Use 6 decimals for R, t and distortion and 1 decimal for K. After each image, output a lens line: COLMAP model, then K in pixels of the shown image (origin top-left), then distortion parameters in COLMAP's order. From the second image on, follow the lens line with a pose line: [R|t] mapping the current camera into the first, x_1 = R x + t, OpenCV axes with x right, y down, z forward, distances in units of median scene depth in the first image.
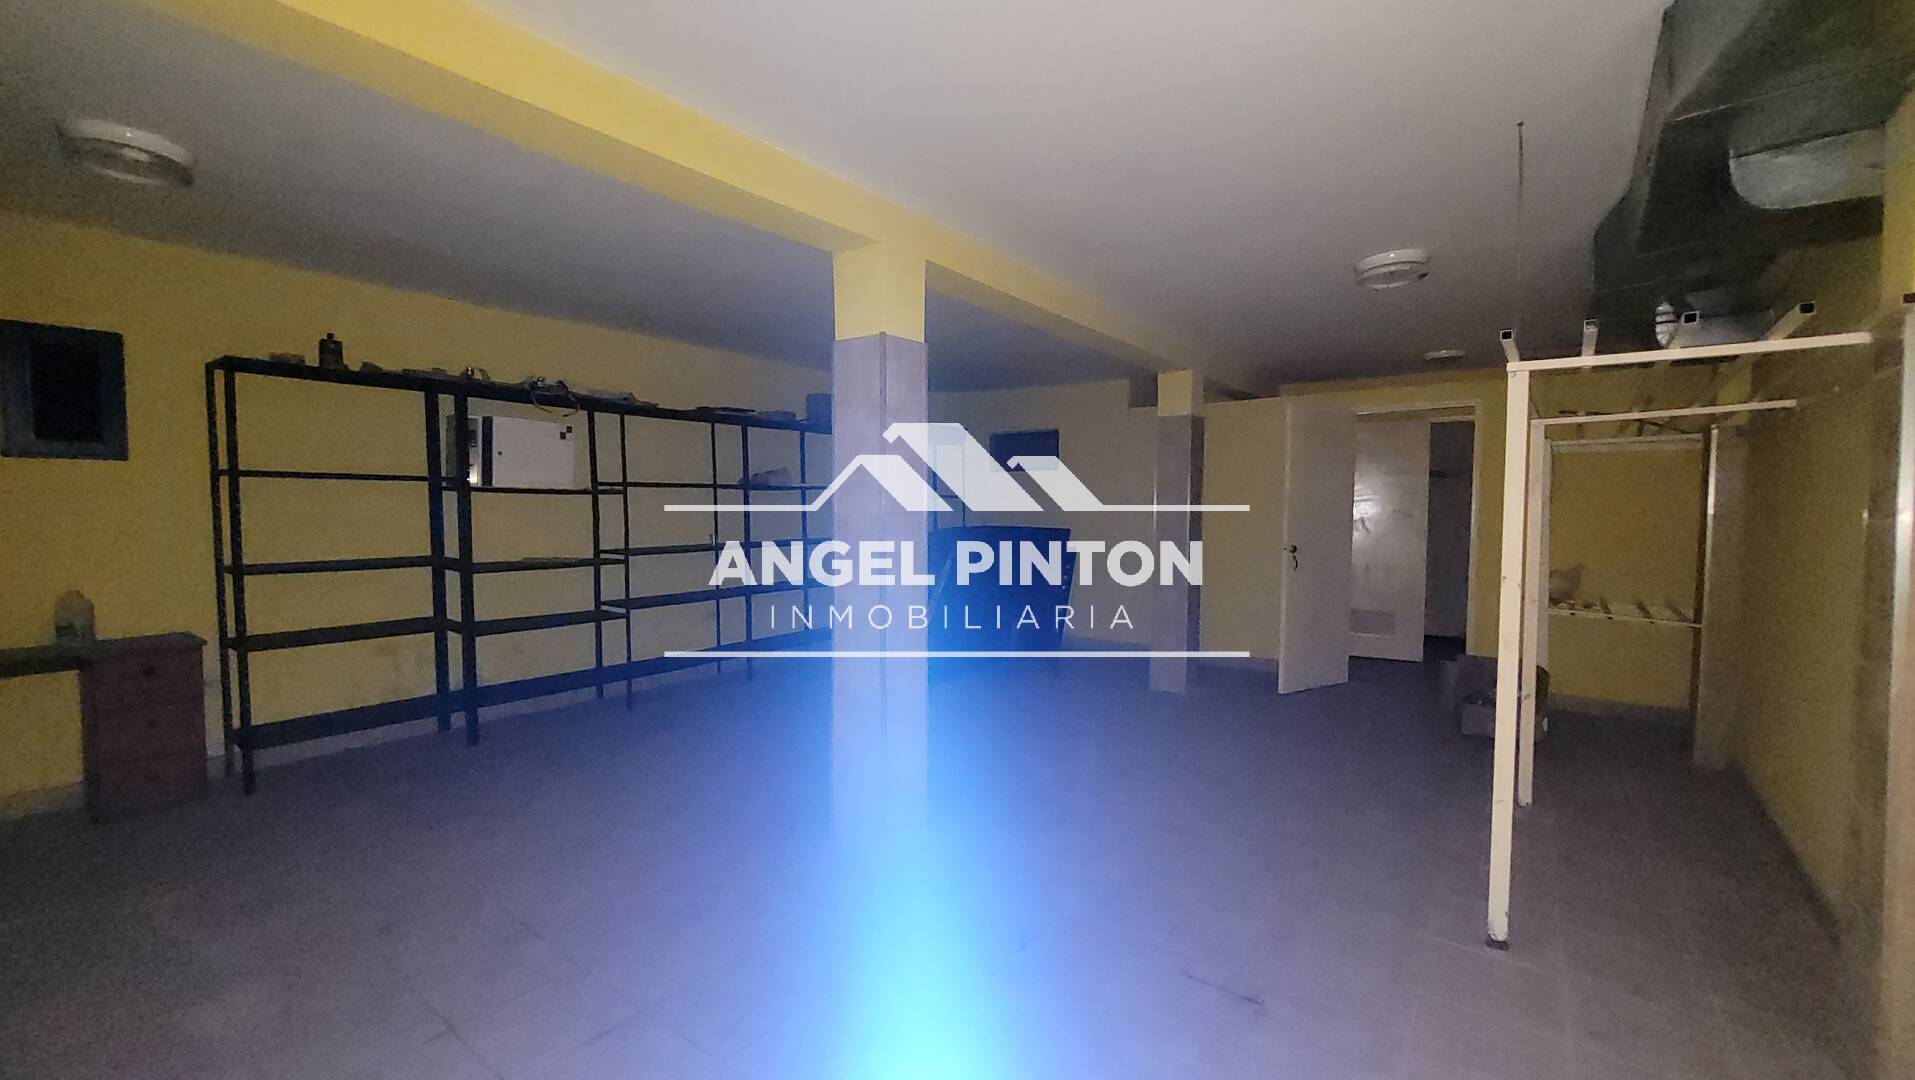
lens RADIAL K [[758.3, 0, 959.2], [0, 758.3, 542.6], [0, 0, 1]] dist [0.000665, 0.000067]
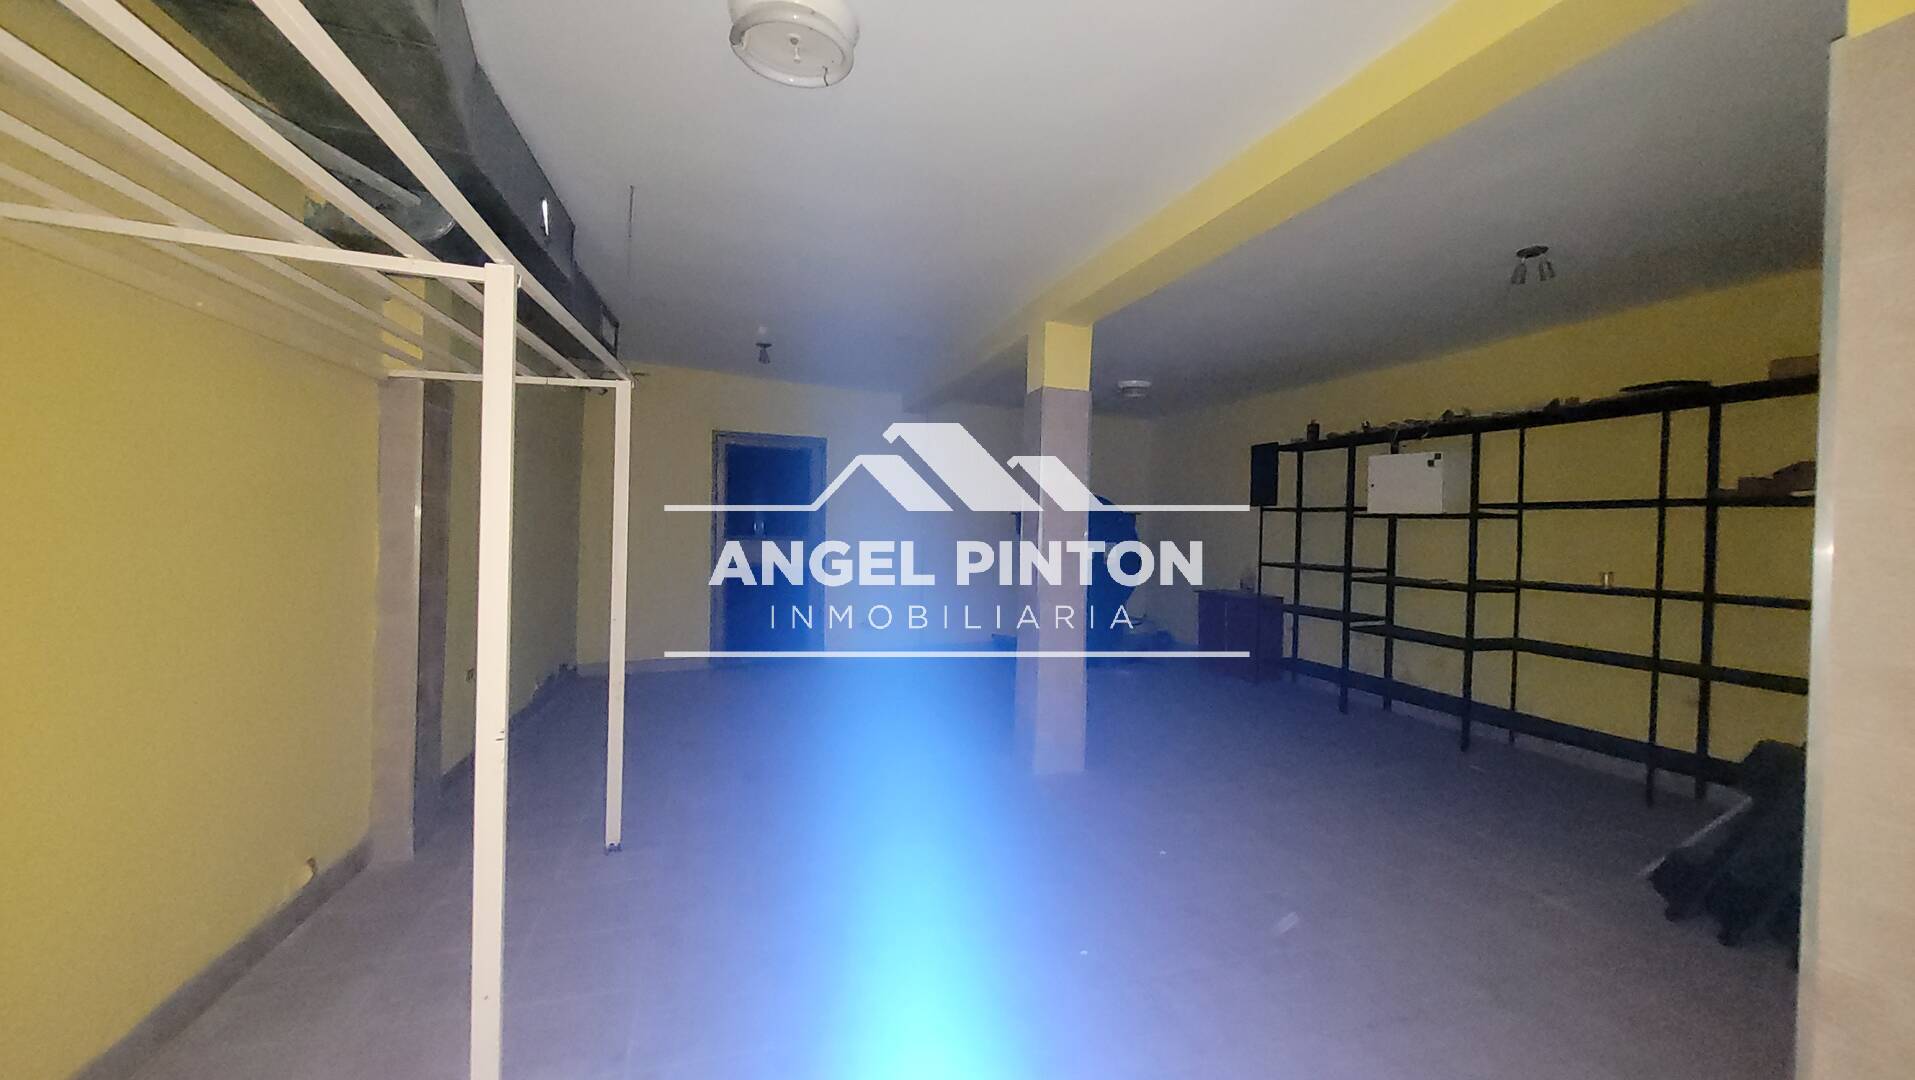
lens RADIAL K [[758.3, 0, 959.2], [0, 758.3, 542.6], [0, 0, 1]] dist [0.000665, 0.000067]
pose [[-0.599199, -0.006418, -0.800574, 0.698169], [-0.069611, 0.996598, 0.044112, -0.030751], [0.797568, 0.082160, -0.597608, 1.086904]]
